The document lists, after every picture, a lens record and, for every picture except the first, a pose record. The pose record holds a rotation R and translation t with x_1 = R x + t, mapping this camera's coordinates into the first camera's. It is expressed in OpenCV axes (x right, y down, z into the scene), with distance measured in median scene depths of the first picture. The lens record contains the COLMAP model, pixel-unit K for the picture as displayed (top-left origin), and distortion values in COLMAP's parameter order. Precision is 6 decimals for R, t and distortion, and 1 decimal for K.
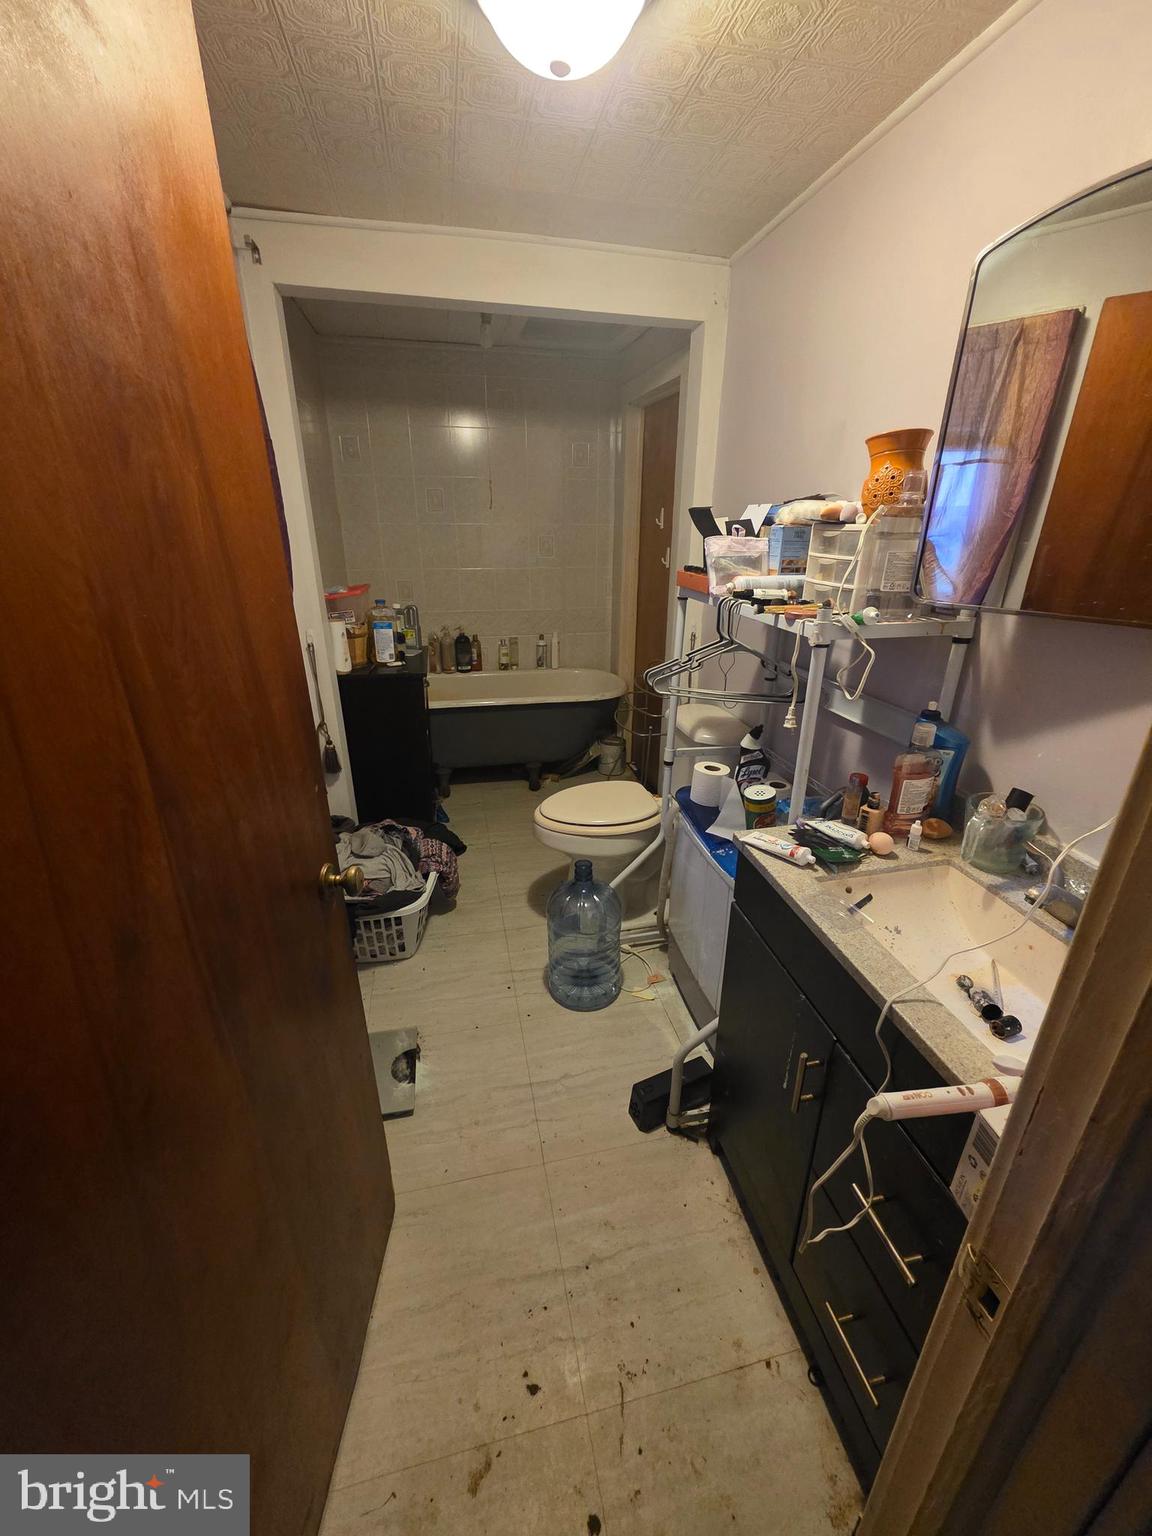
lens RADIAL K [[619.8, 0, 576.0], [0, 619.8, 775.0], [0, 0, 1]] dist [0.000948, 0.000187]
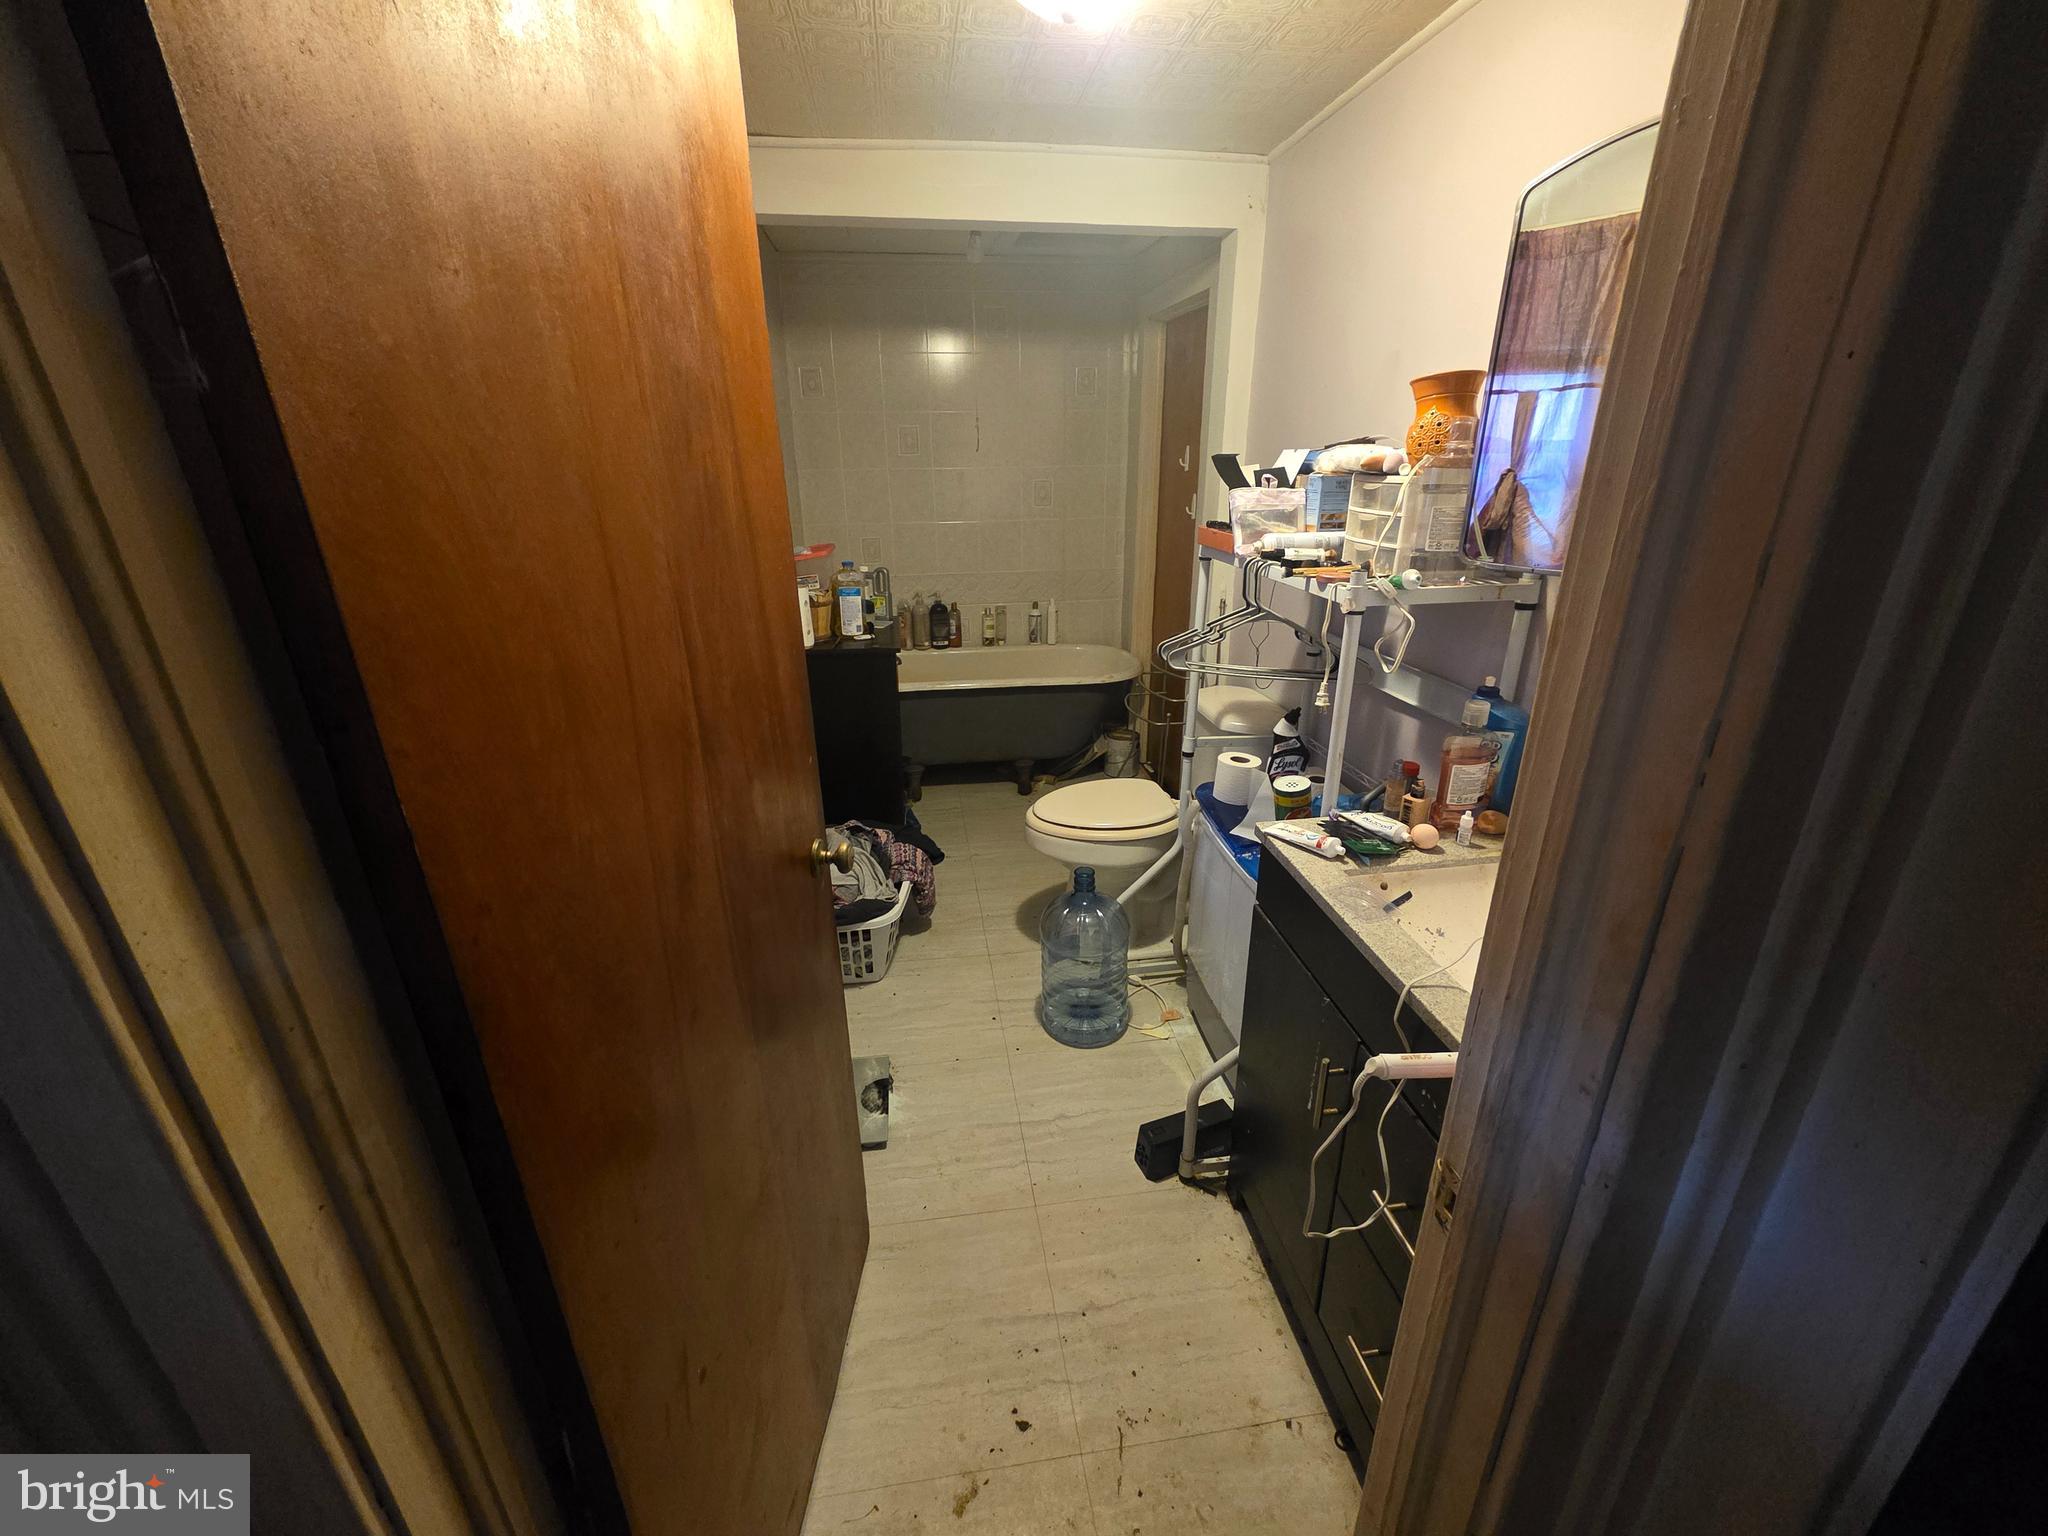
lens RADIAL K [[826.3, 0, 1013.8], [0, 826.3, 769.6], [0, 0, 1]] dist [0.000948, 0.000187]
pose [[0.997107, 0.011433, -0.075142, -0.001488], [-0.013171, 0.999656, -0.022673, 0.037956], [0.074857, 0.023597, 0.996915, -0.163525]]
